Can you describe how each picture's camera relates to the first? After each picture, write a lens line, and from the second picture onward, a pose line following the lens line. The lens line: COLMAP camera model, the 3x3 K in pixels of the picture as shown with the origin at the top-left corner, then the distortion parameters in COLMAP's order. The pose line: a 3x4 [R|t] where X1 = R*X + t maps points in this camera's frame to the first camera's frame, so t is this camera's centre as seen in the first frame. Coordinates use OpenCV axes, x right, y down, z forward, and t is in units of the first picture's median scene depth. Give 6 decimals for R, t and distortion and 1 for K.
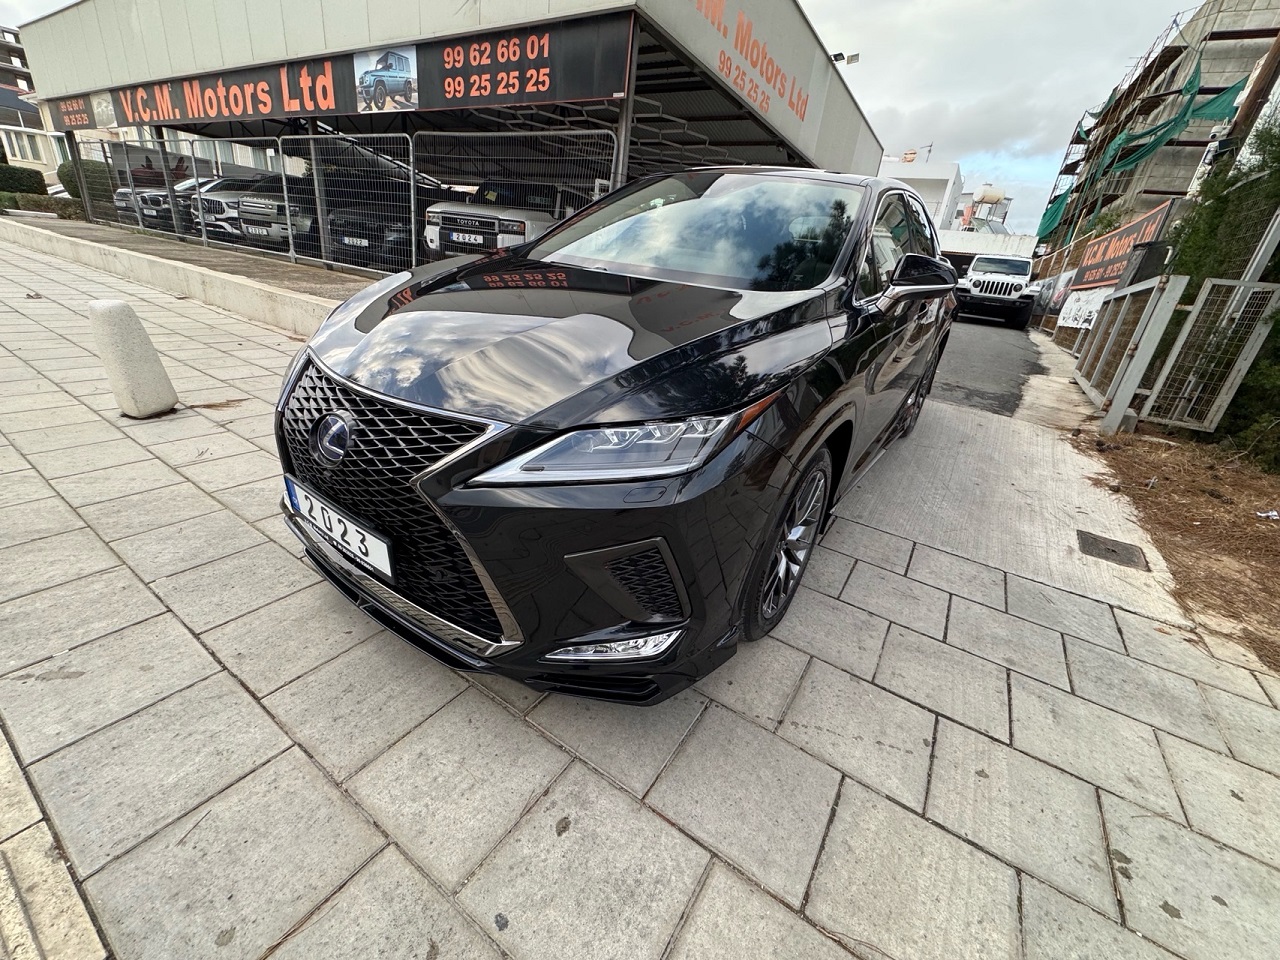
lens RADIAL K [[512.3, 0, 641.2], [0, 512.3, 473.0], [0, 0, 1]] dist [-0.003408, 0.000280]
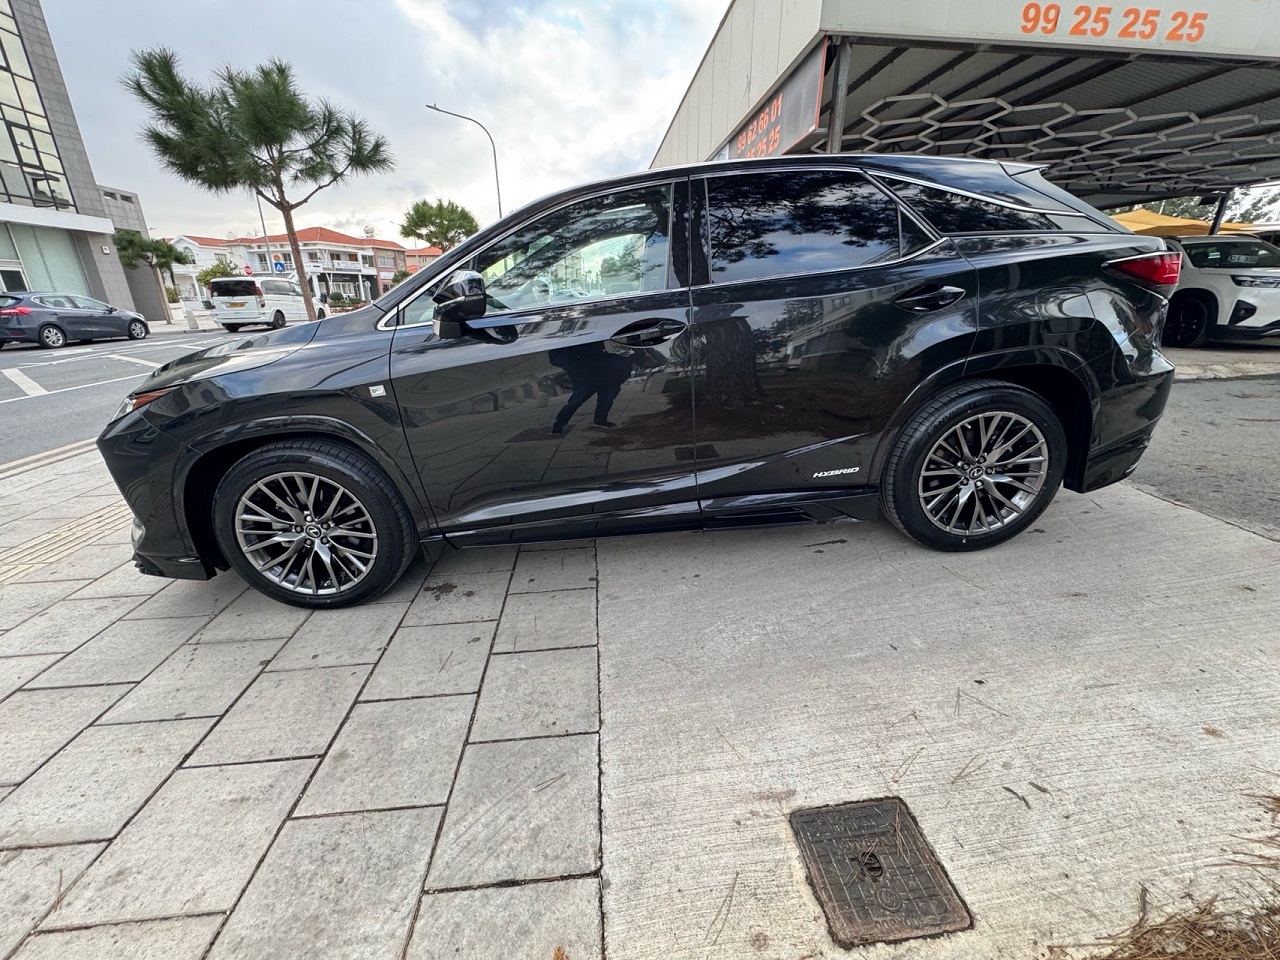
lens RADIAL K [[512.3, 0, 642.5], [0, 512.3, 473.3], [0, 0, 1]] dist [-0.003408, 0.000280]
pose [[0.613820, 0.150357, -0.774995, 0.535167], [-0.231549, 0.972808, 0.005340, -0.058173], [0.754725, 0.176172, 0.631945, 0.267234]]
